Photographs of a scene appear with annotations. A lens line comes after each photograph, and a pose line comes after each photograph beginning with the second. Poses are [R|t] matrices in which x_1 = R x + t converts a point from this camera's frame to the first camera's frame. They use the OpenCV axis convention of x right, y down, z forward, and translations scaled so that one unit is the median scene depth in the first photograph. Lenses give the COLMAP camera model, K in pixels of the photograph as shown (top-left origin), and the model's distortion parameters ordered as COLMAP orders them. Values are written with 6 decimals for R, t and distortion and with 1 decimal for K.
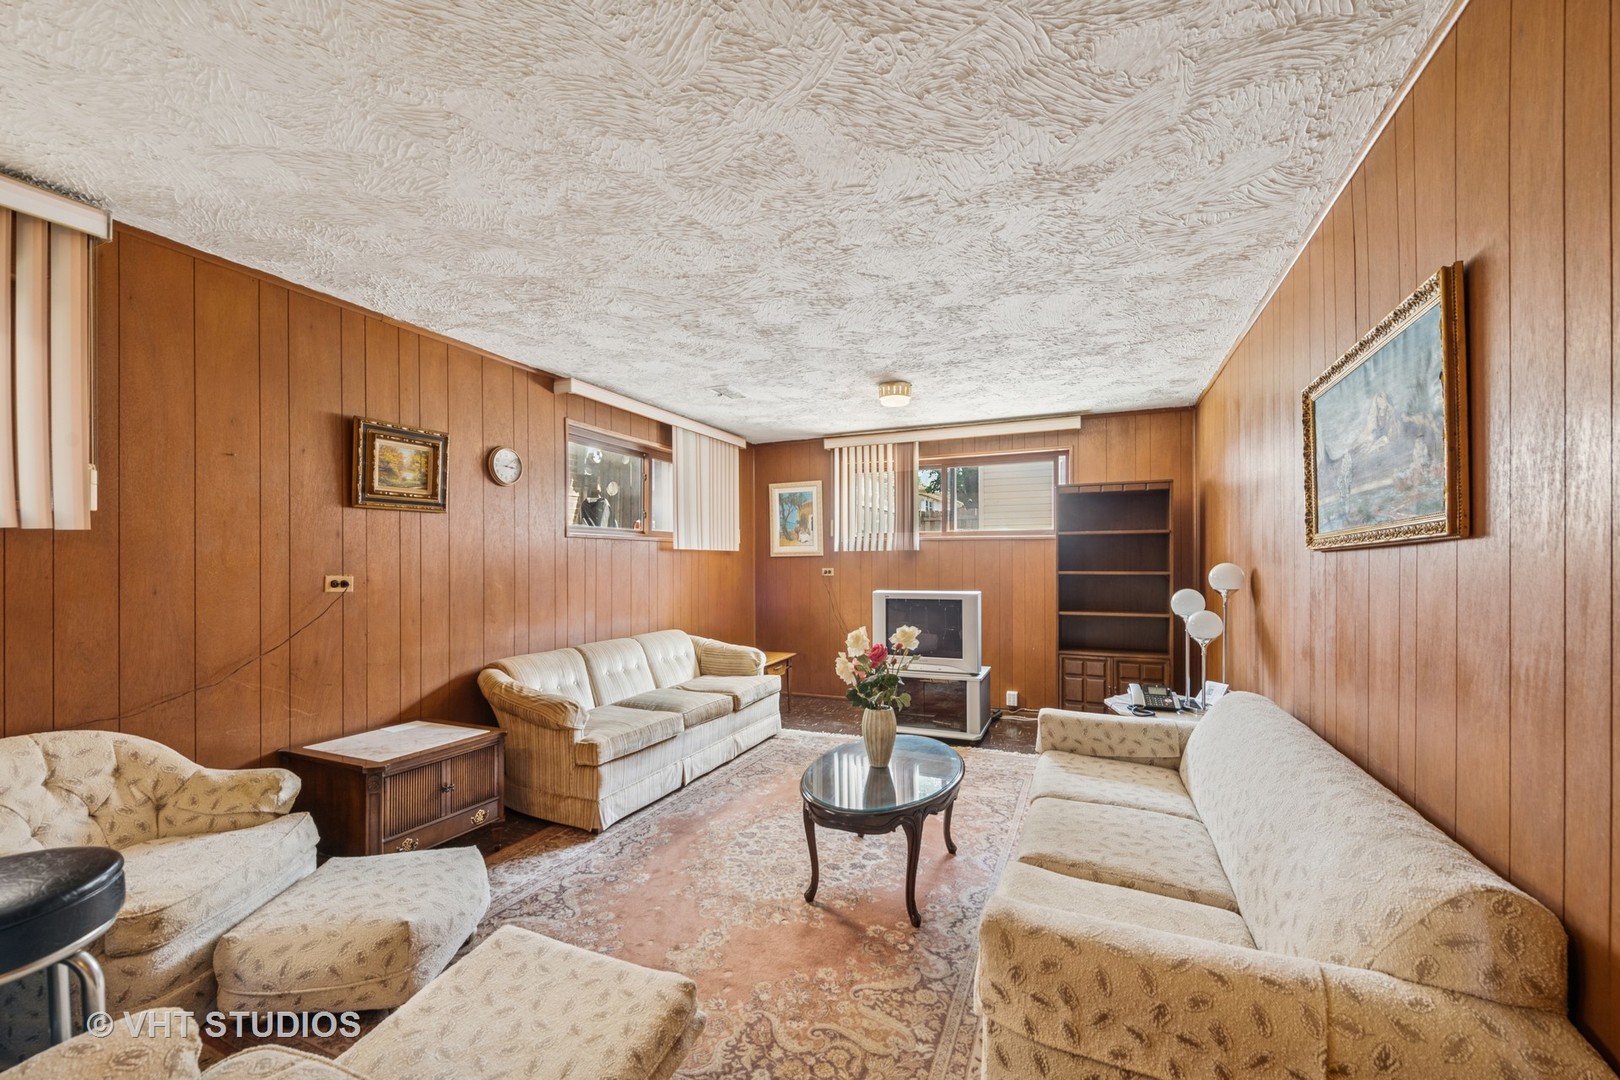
lens RADIAL K [[665.5, 0, 808.5], [0, 665.5, 564.1], [0, 0, 1]] dist [0.000384, 0.000034]
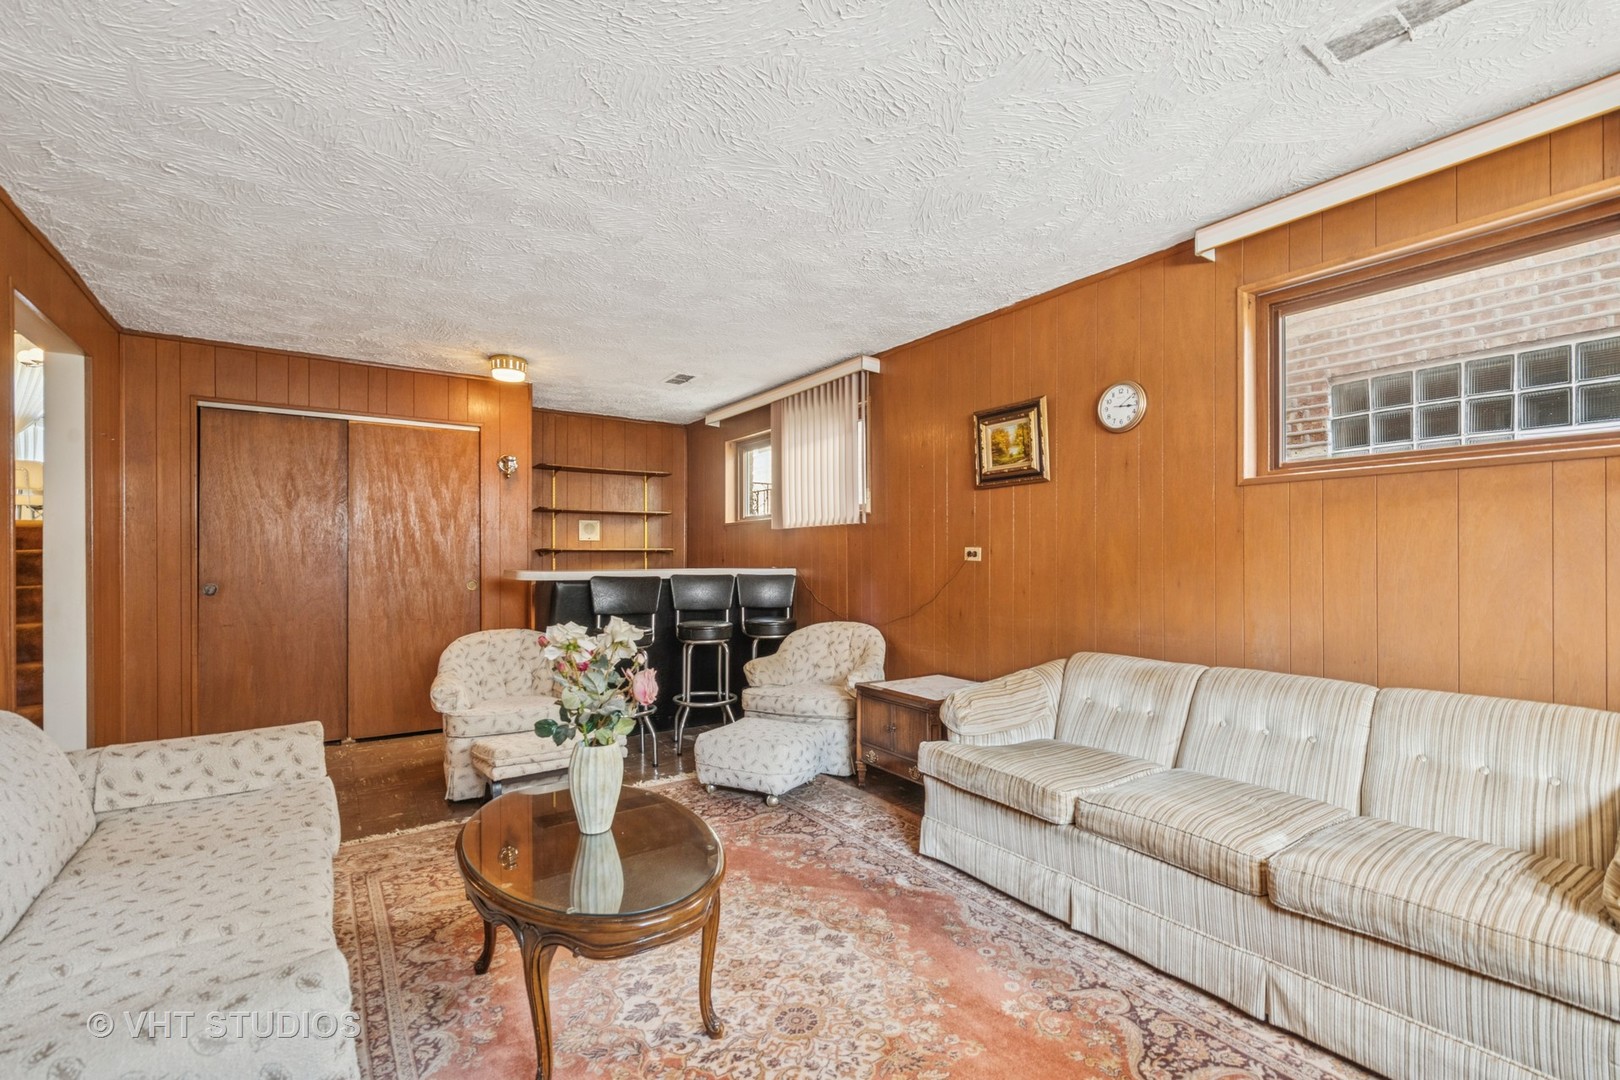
lens RADIAL K [[708.9, 0, 810.0], [0, 708.9, 540.0], [0, 0, 1]] dist [0.013786, 0.000008]
pose [[-0.533466, -0.011763, -0.845740, 0.516193], [0.005814, 0.999829, -0.017573, 0.023916], [0.845801, -0.014292, -0.533306, 1.351789]]
